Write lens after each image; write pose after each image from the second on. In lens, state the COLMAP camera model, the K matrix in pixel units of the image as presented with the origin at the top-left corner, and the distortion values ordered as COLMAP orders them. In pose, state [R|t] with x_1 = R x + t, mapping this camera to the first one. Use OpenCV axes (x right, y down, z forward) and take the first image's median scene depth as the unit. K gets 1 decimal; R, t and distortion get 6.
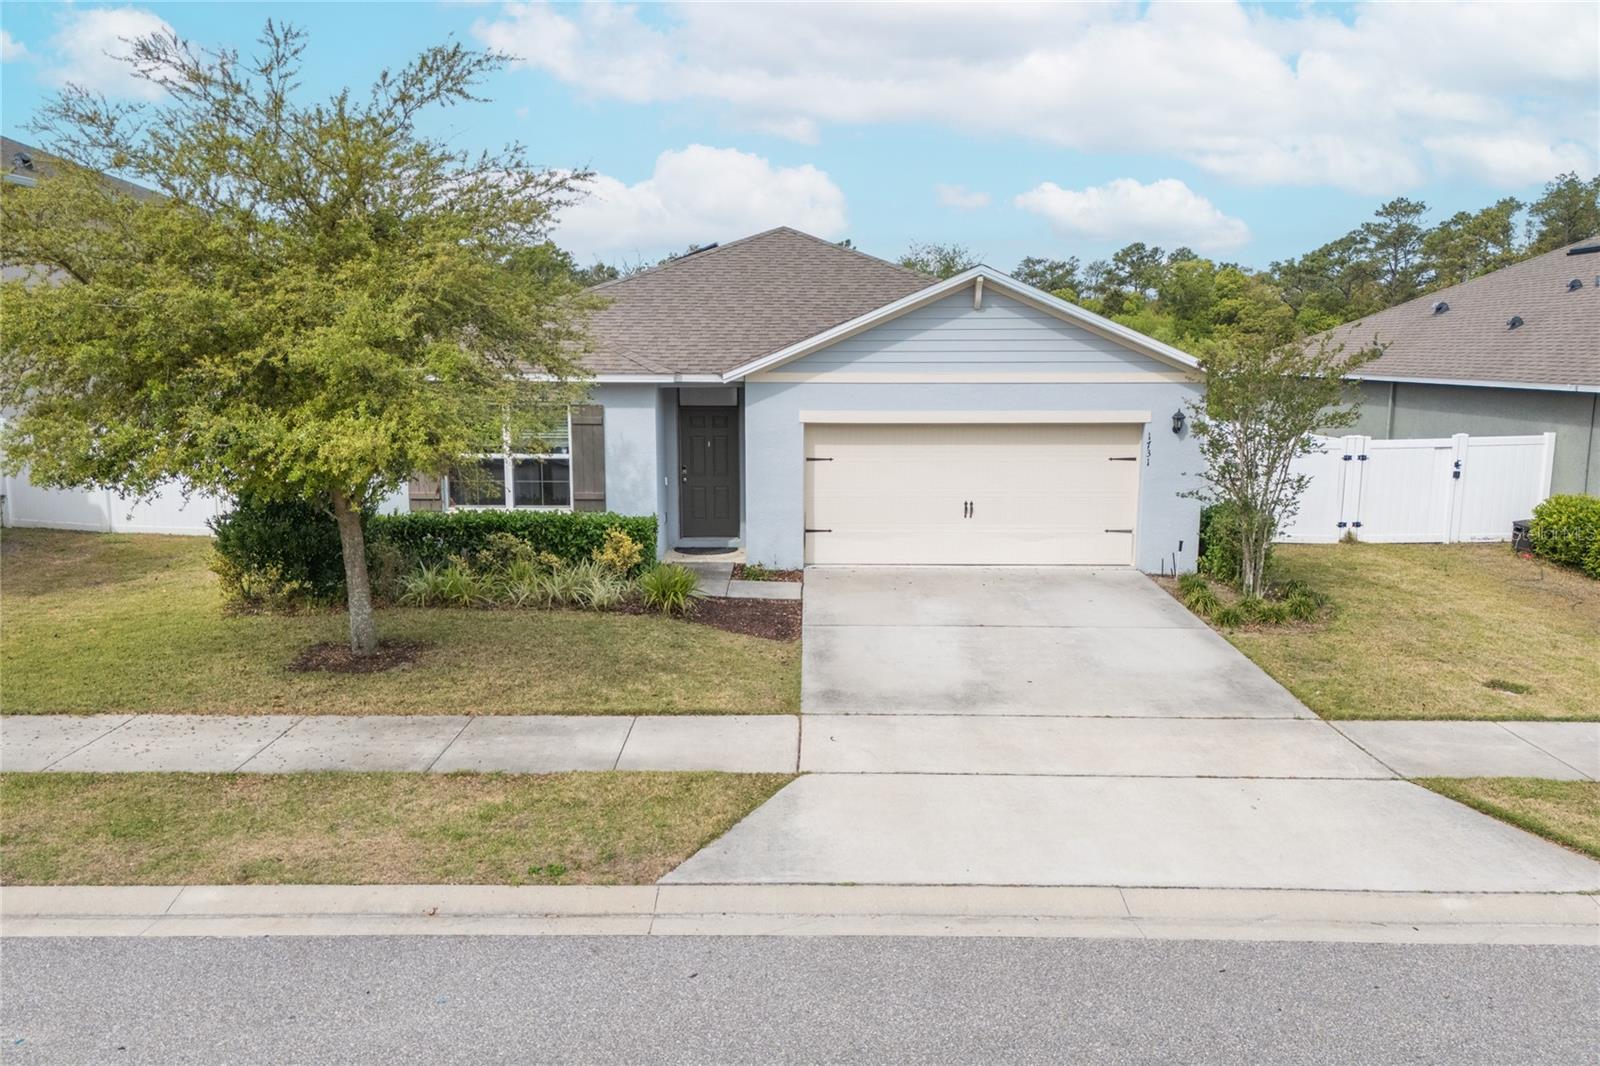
lens RADIAL K [[1198.6, 0, 807.9], [0, 1198.6, 534.4], [0, 0, 1]] dist [0.061783, -0.044838]
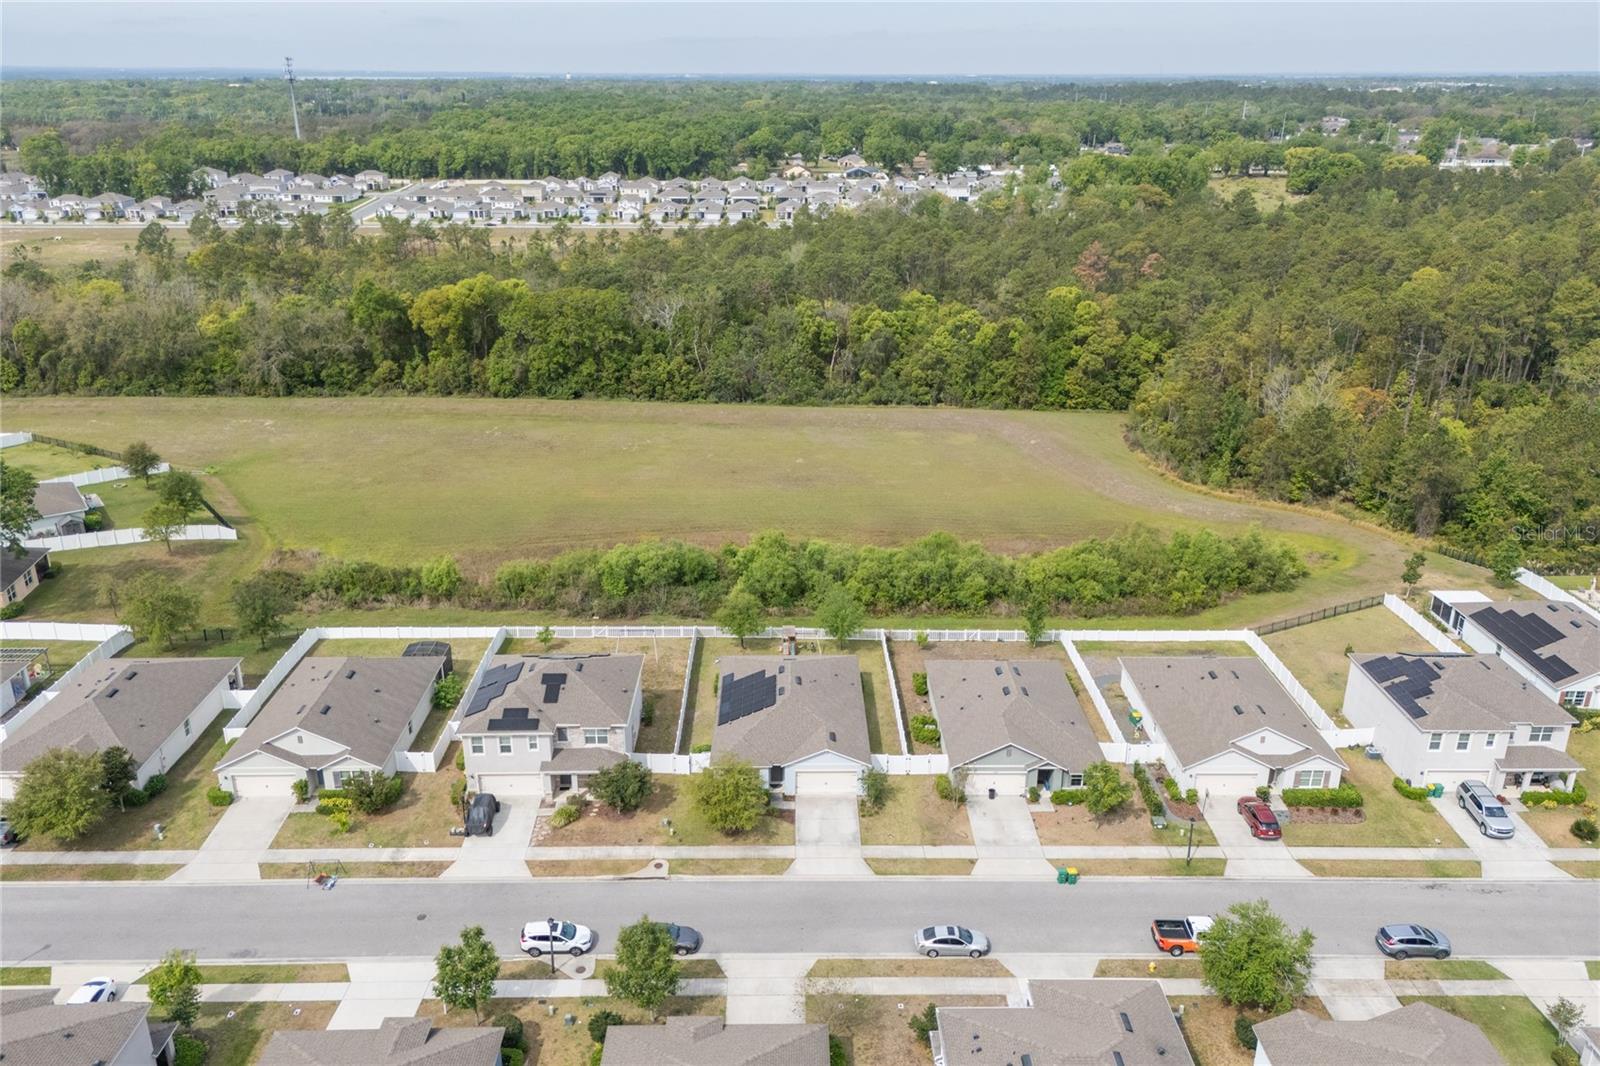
lens RADIAL K [[1198.6, 0, 796.1], [0, 1198.6, 529.8], [0, 0, 1]] dist [0.061783, -0.044838]
pose [[0.999982, -0.005629, 0.002147, -0.007945], [0.005062, 0.978313, 0.207072, -3.371242], [-0.003266, -0.207058, 0.978323, -6.052737]]
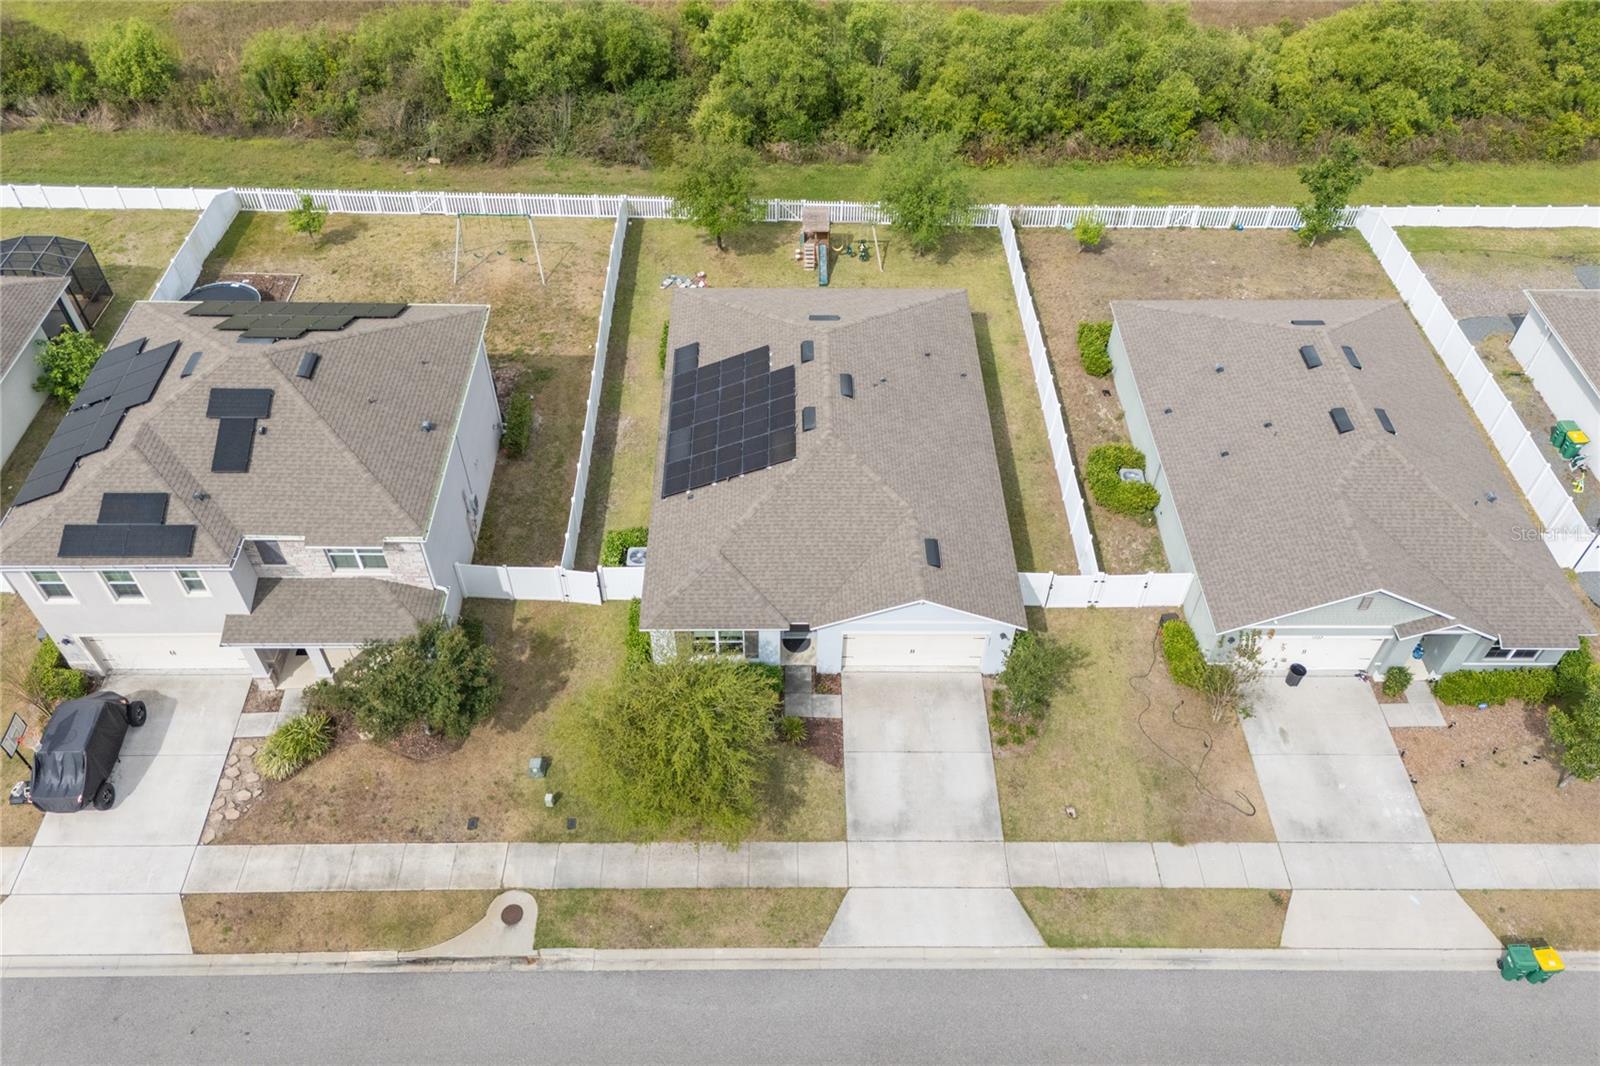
lens RADIAL K [[1198.6, 0, 798.6], [0, 1198.6, 532.3], [0, 0, 1]] dist [0.061783, -0.044838]
pose [[0.999956, 0.000822, 0.009343, -0.163011], [-0.006376, 0.790192, 0.612826, -2.433336], [-0.006879, -0.612859, 0.790163, -1.045880]]
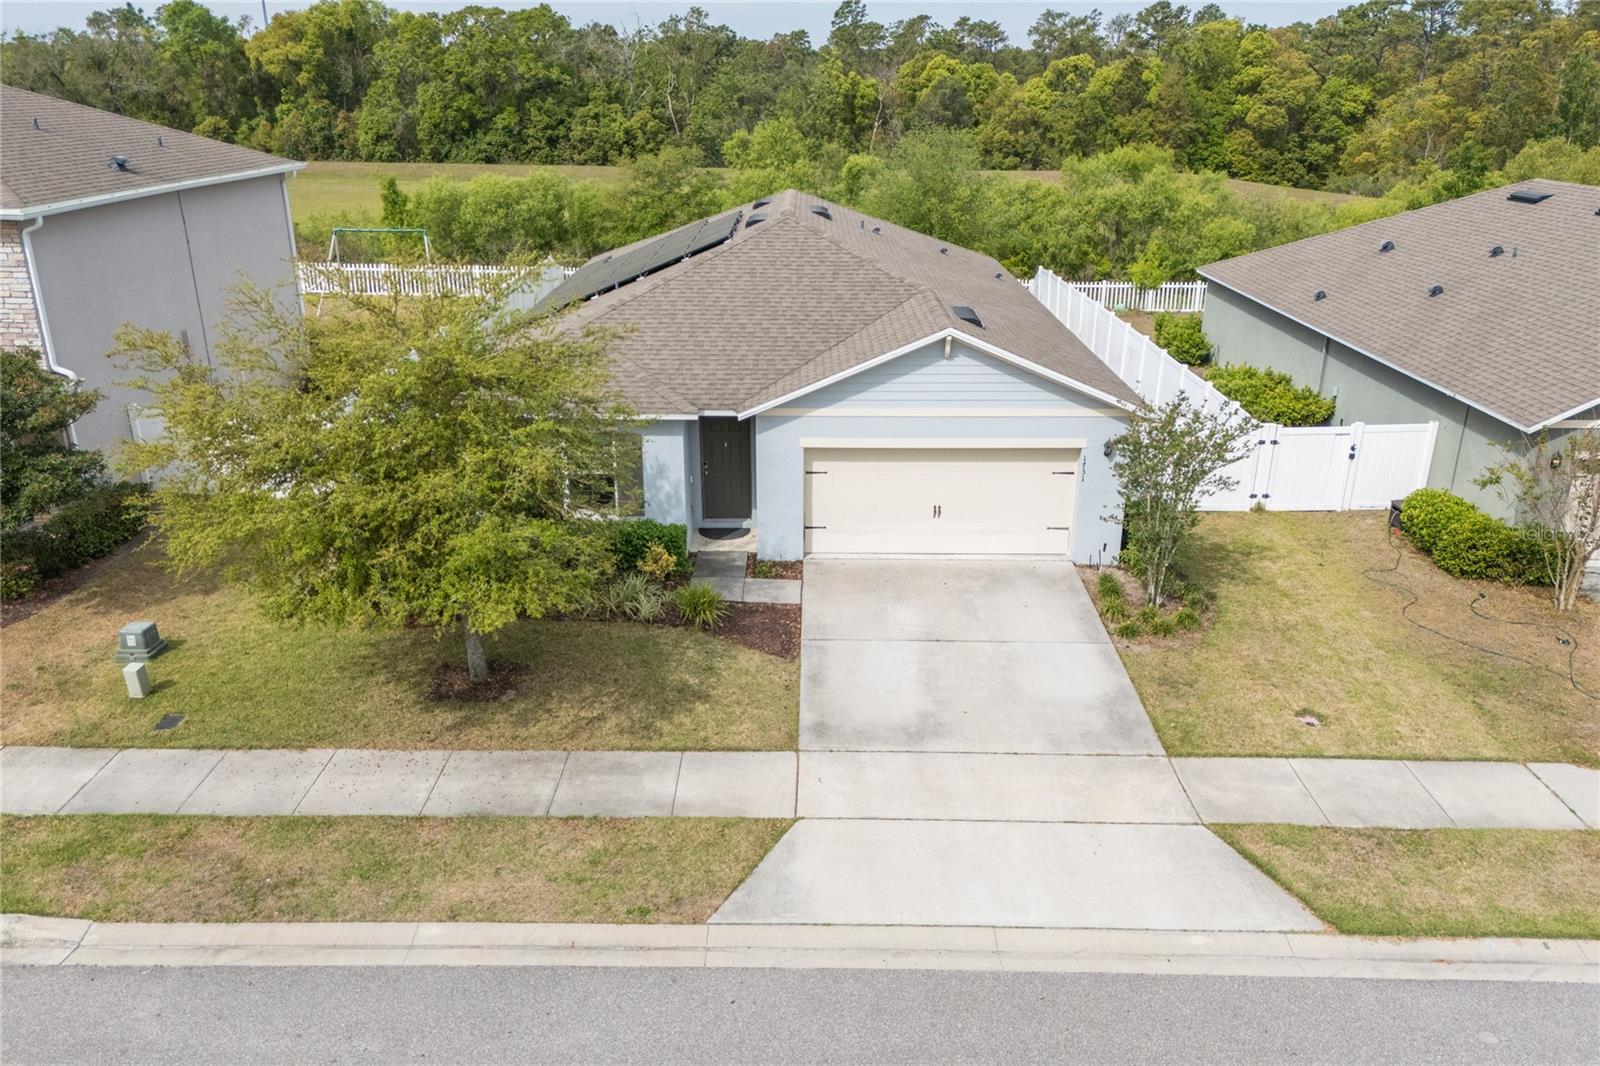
lens RADIAL K [[1198.6, 0, 800.1], [0, 1198.6, 532.3], [0, 0, 1]] dist [0.061783, -0.044838]
pose [[0.999925, 0.004132, -0.011514, 0.010559], [-0.001704, 0.979086, 0.203438, -0.372889], [0.012114, -0.203403, 0.979020, -0.319432]]
